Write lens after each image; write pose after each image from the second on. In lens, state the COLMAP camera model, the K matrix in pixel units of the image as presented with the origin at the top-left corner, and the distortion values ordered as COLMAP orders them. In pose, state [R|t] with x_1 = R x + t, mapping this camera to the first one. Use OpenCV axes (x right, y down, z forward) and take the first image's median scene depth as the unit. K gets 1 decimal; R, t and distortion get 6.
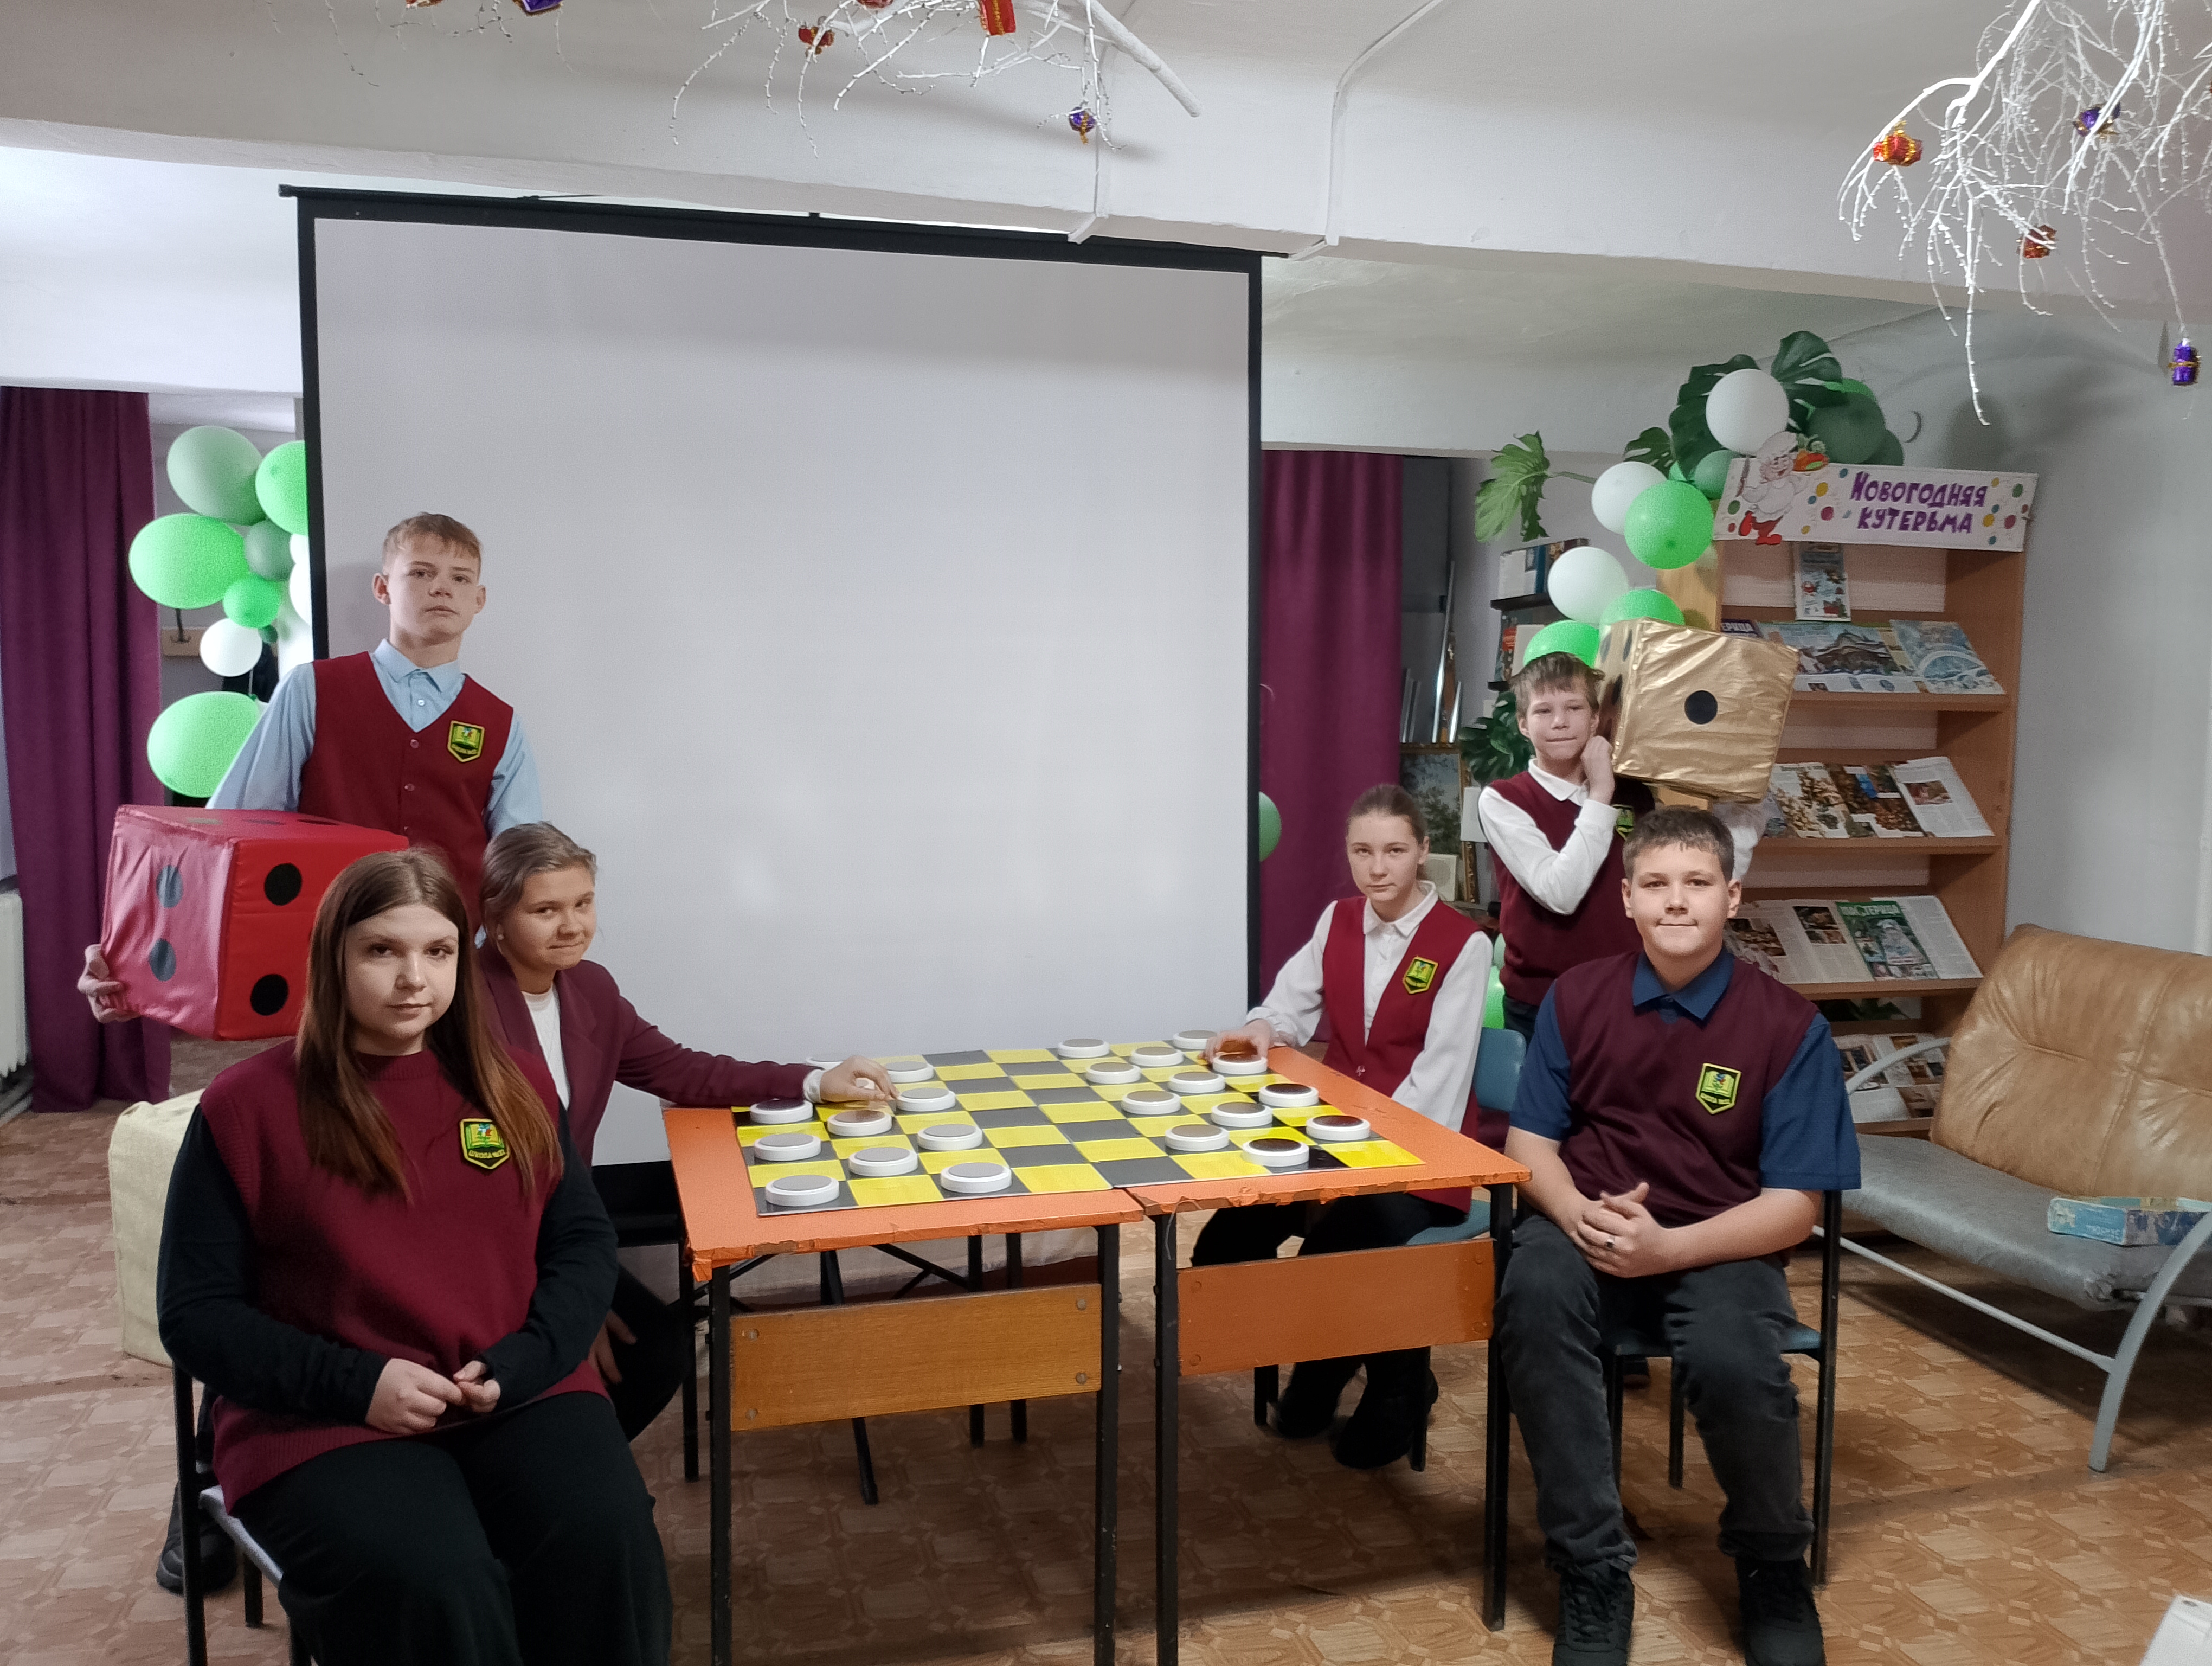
lens RADIAL K [[1770.9, 0, 1124.7], [0, 1770.9, 829.1], [0, 0, 1]] dist [0.022646, -0.082294]
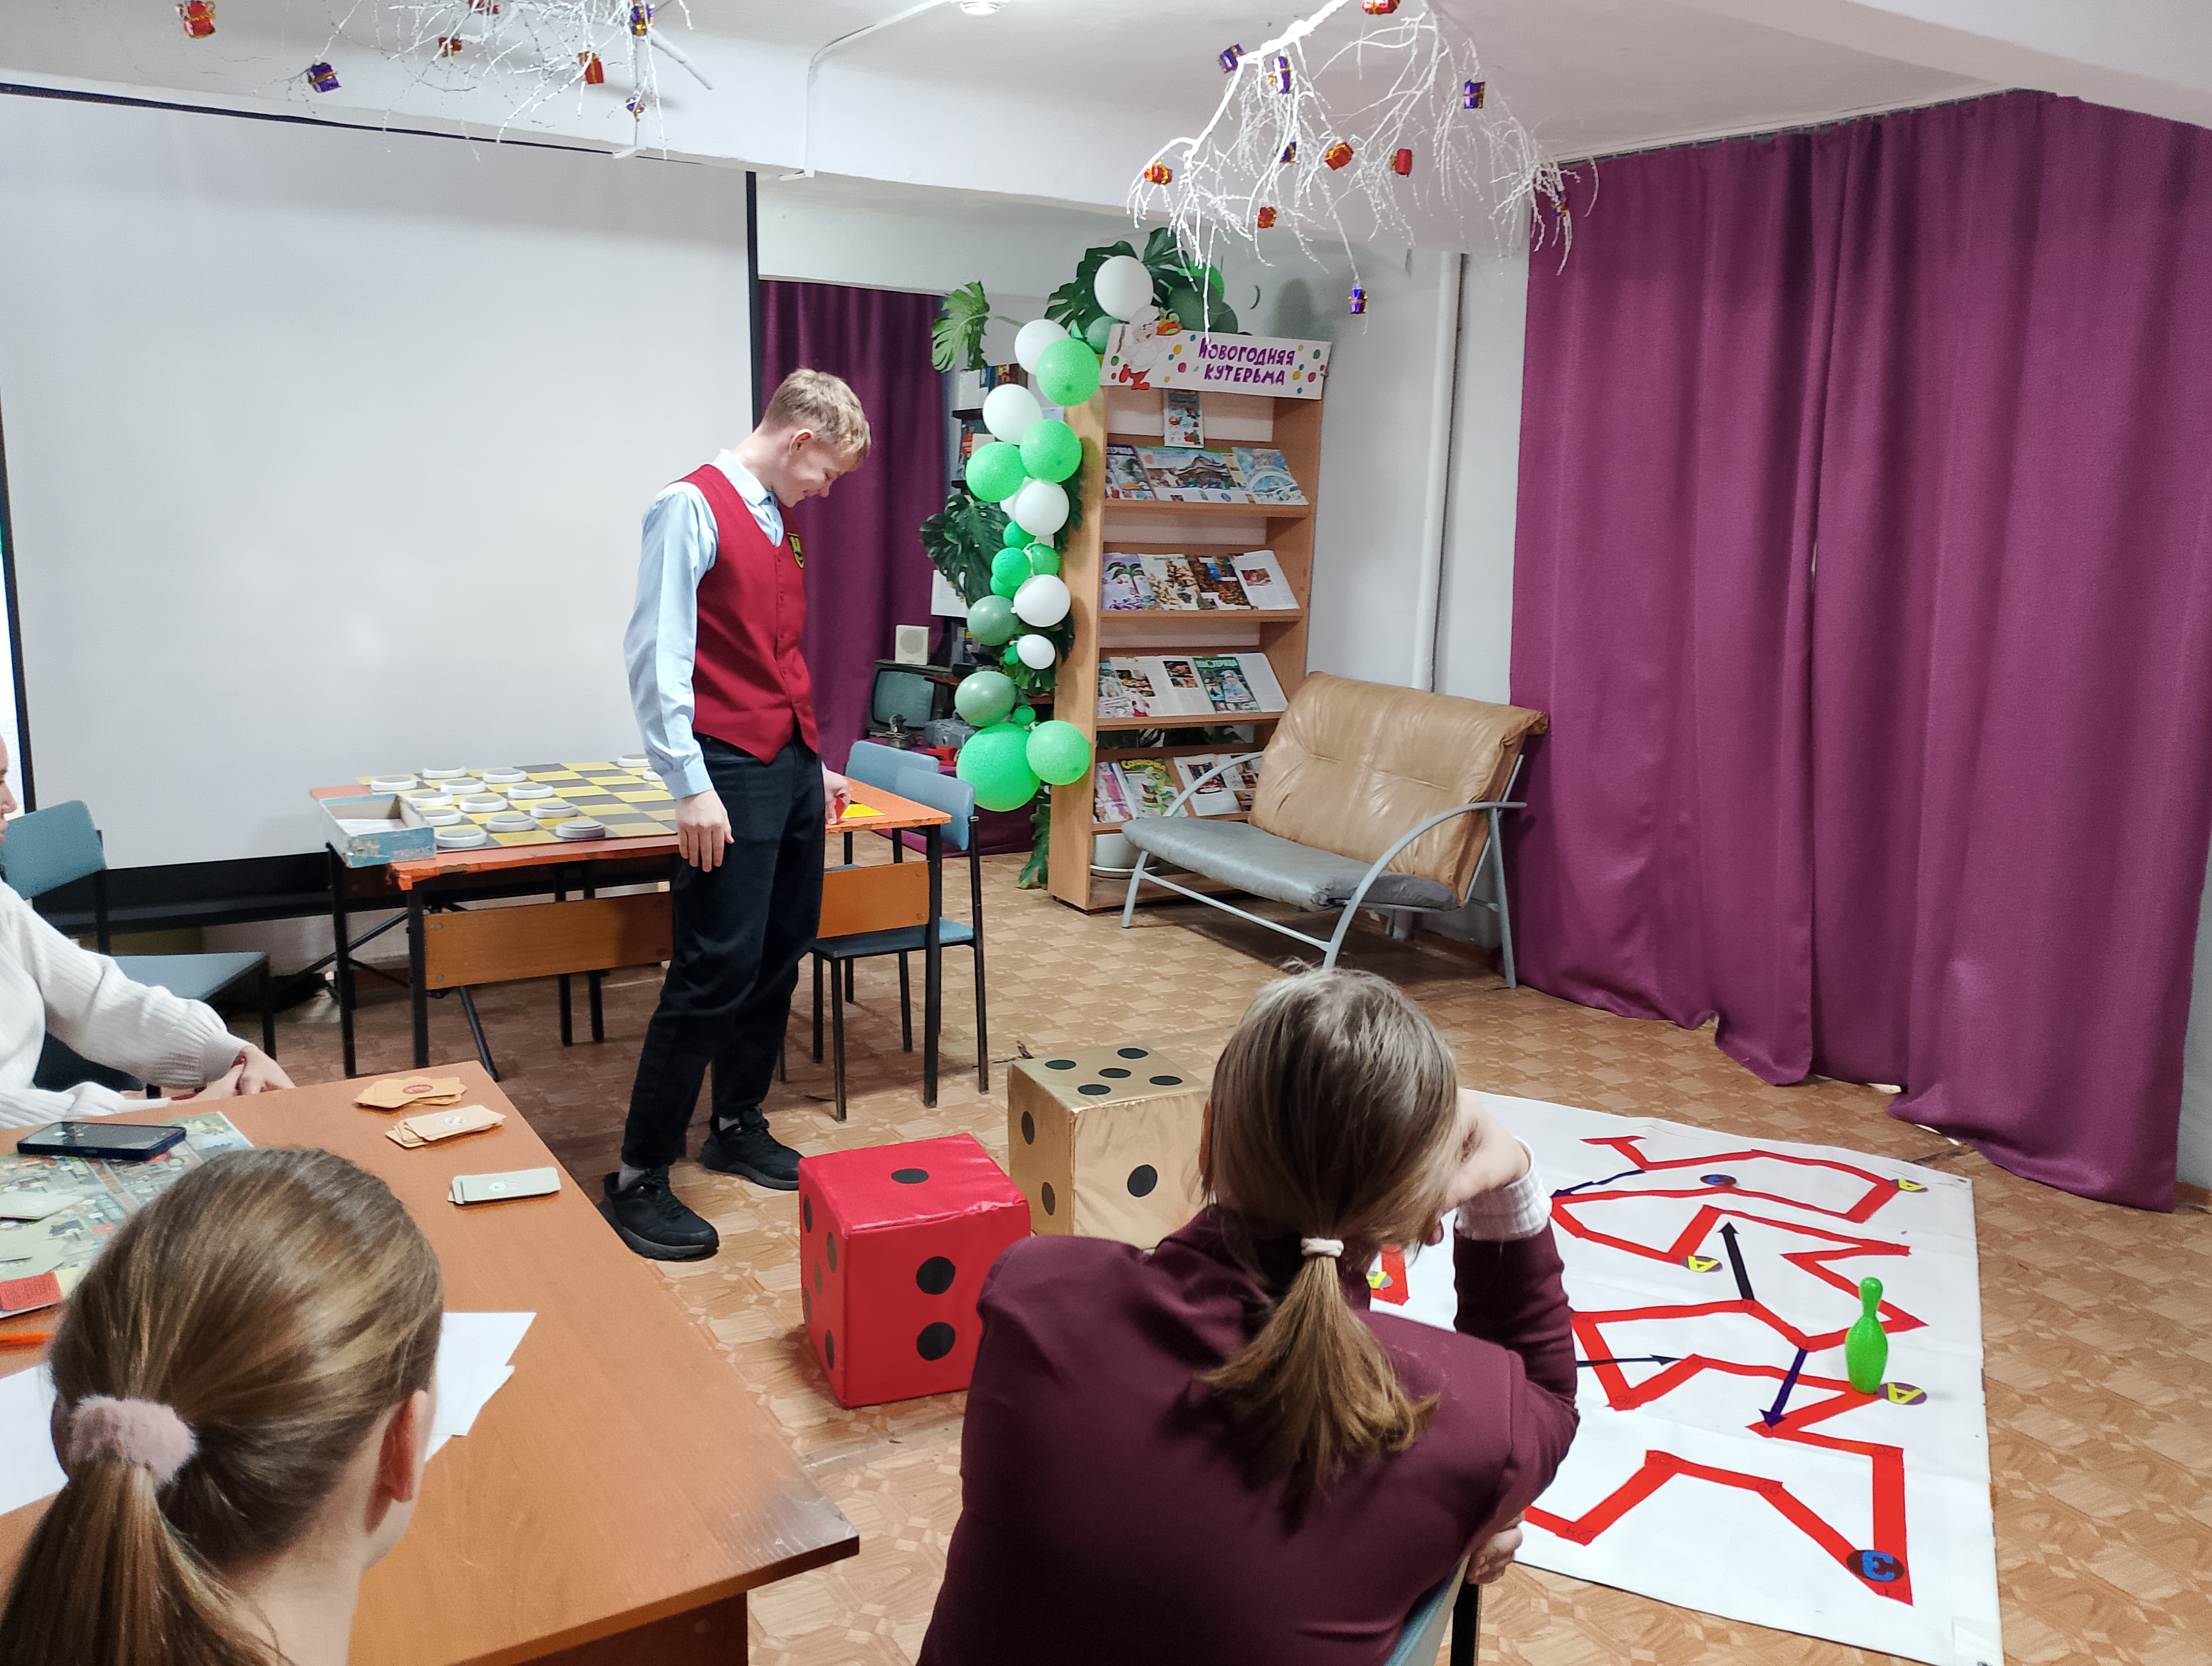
lens RADIAL K [[1742.8, 0, 1118.3], [0, 1742.8, 829.5], [0, 0, 1]] dist [0.167809, -0.575214]
pose [[0.960941, -0.032312, 0.274861, -0.031564], [-0.002023, 0.992314, 0.123725, 0.006364], [-0.276746, -0.119449, 0.953490, -0.304535]]
